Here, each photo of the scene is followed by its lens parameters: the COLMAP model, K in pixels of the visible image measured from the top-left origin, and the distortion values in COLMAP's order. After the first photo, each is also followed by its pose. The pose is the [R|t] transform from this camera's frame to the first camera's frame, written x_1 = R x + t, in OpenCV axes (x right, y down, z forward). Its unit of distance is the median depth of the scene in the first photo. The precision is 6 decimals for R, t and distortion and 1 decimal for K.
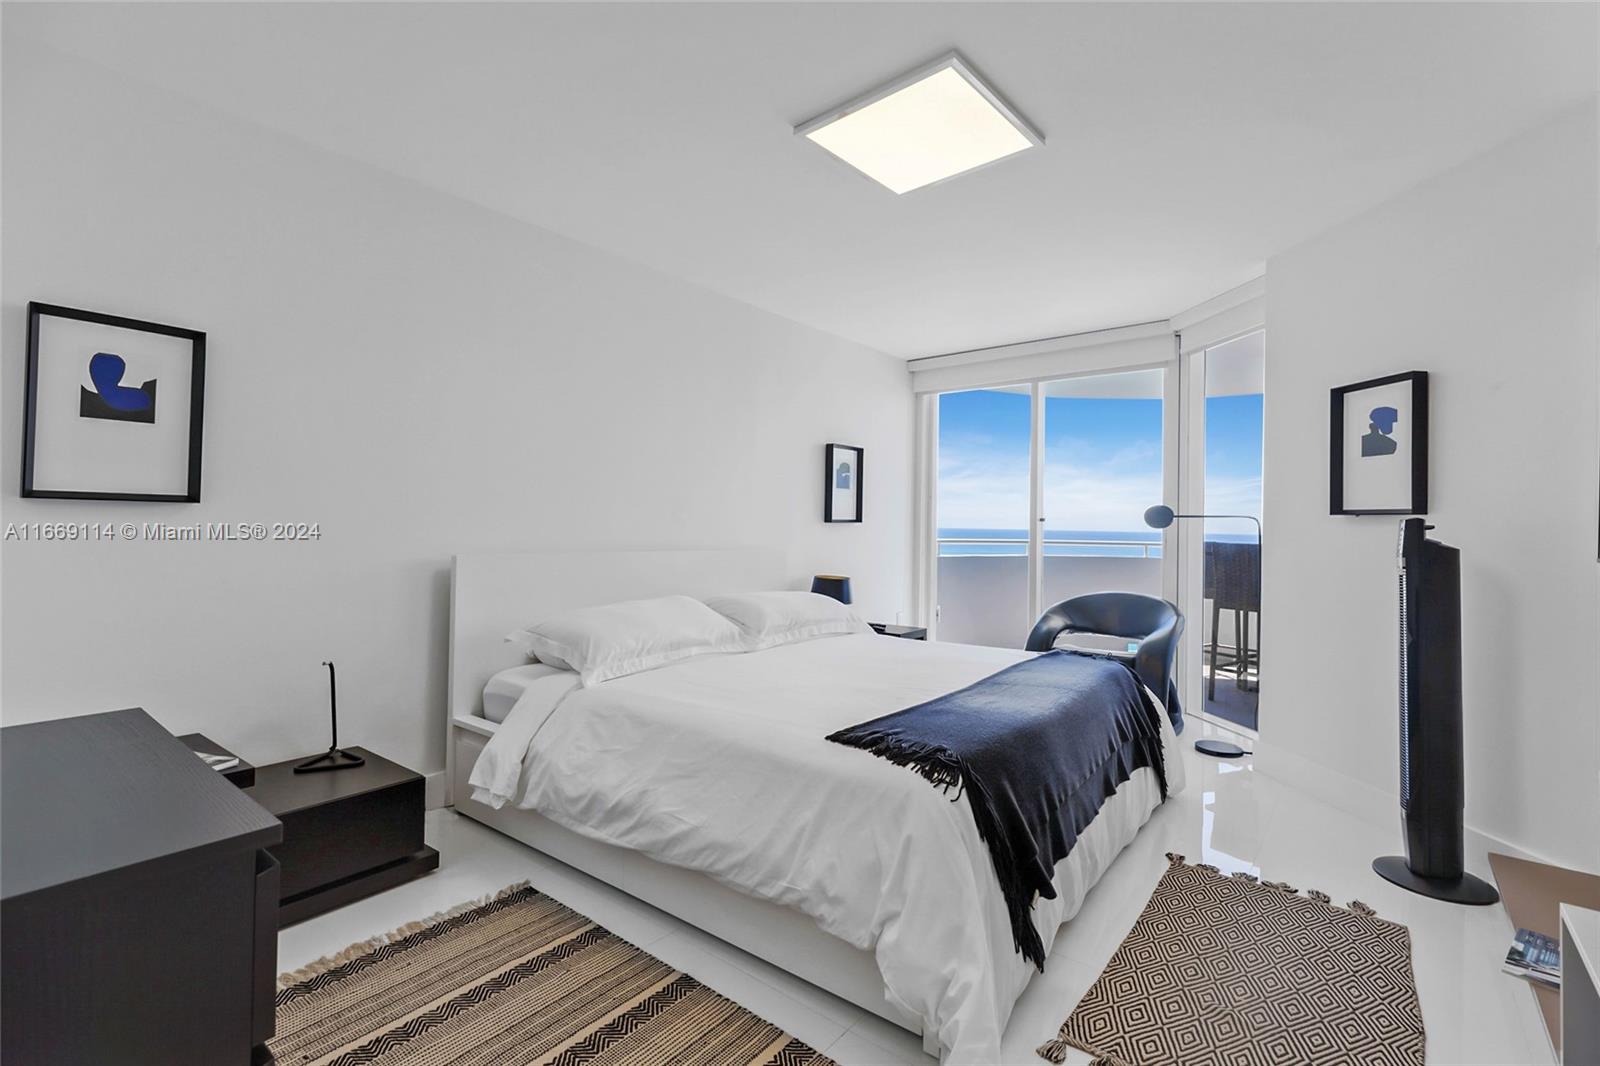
lens RADIAL K [[728.6, 0, 792.5], [0, 728.6, 512.3], [0, 0, 1]] dist [0.008408, -0.000581]
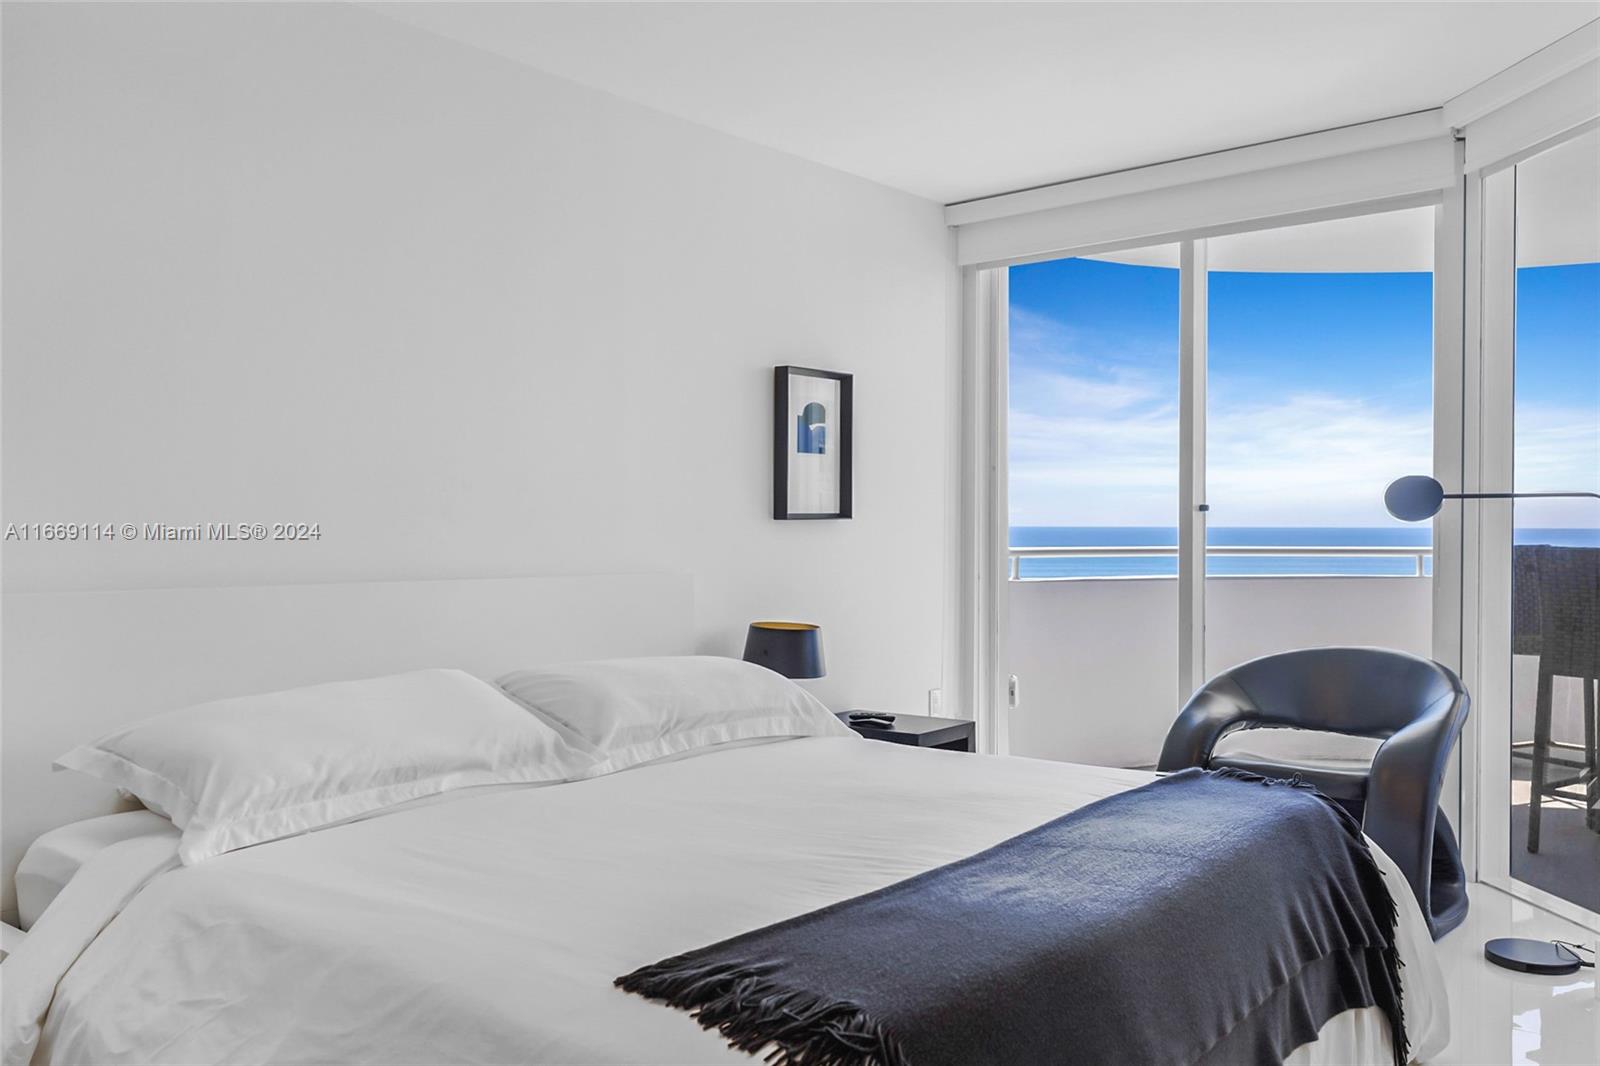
lens RADIAL K [[1312.9, 0, 791.4], [0, 1312.9, 534.0], [0, 0, 1]] dist [-0.000657, 0.001852]
pose [[0.999678, -0.016086, -0.019629, 0.114530], [0.016530, 0.999606, 0.022698, 0.004753], [0.019256, -0.023015, 0.999550, 0.111462]]
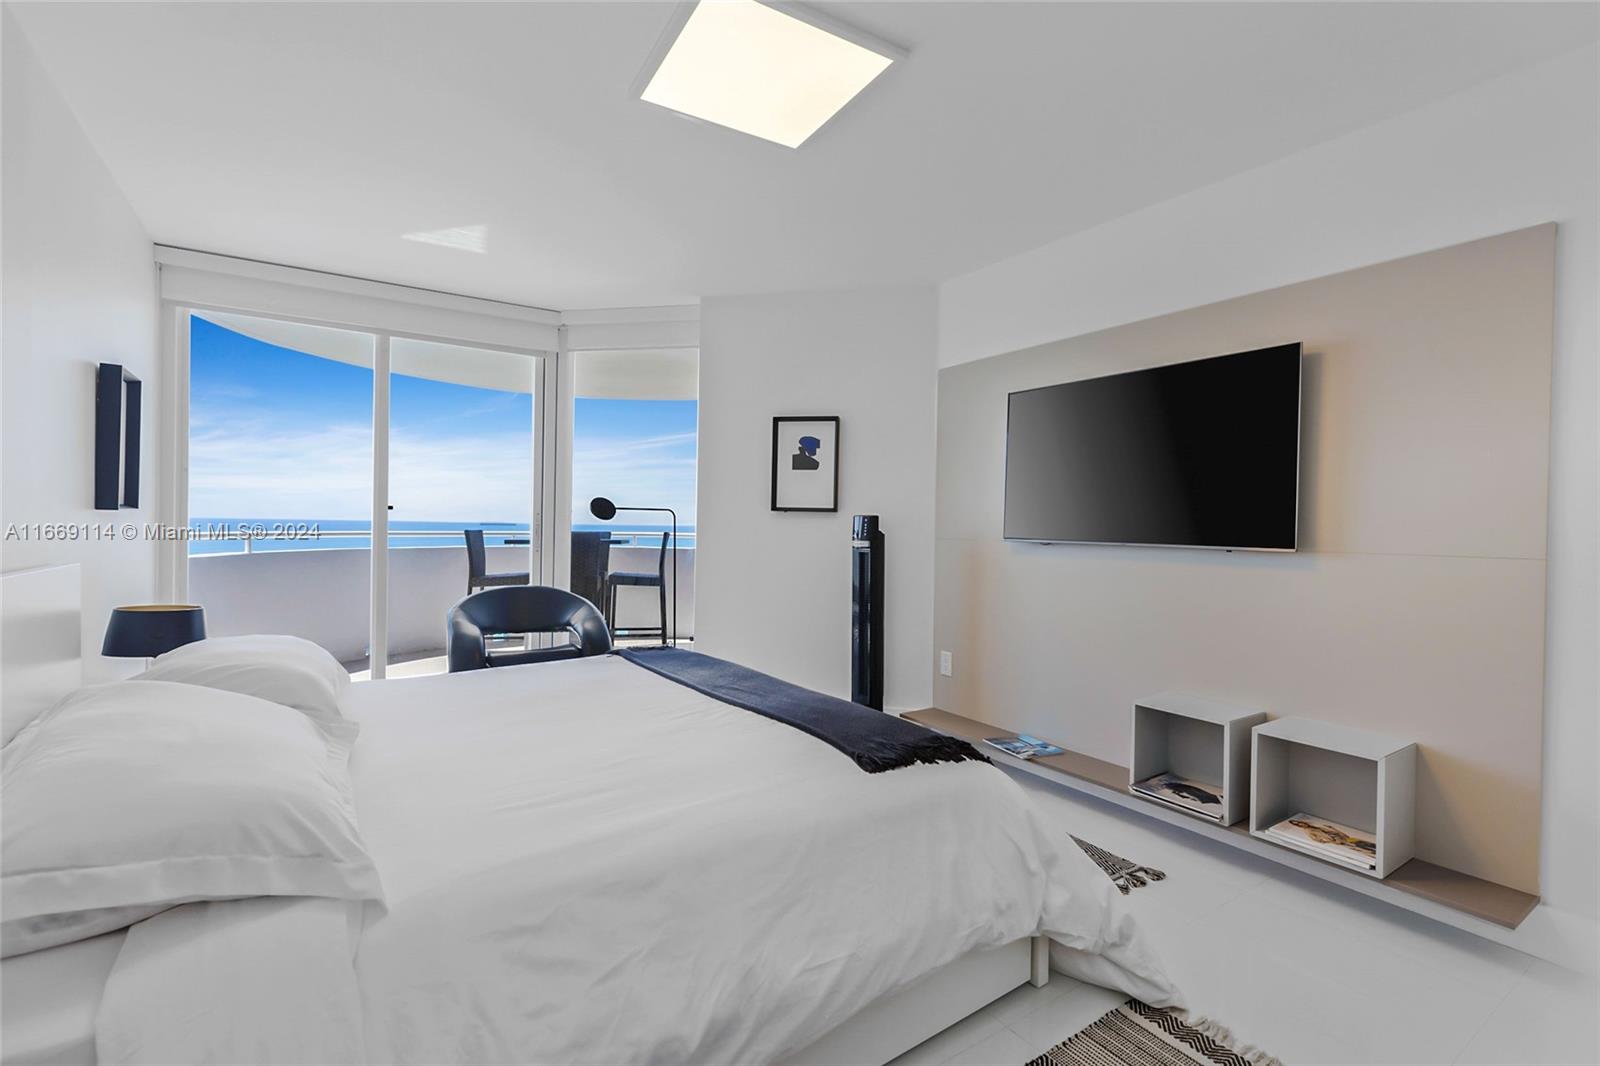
lens RADIAL K [[728.6, 0, 811.0], [0, 728.6, 532.2], [0, 0, 1]] dist [0.008408, -0.000581]
pose [[0.276941, -0.021945, 0.960636, -0.506297], [-0.026953, 0.999168, 0.030595, -0.000126], [-0.960509, -0.034365, 0.276120, 0.531338]]
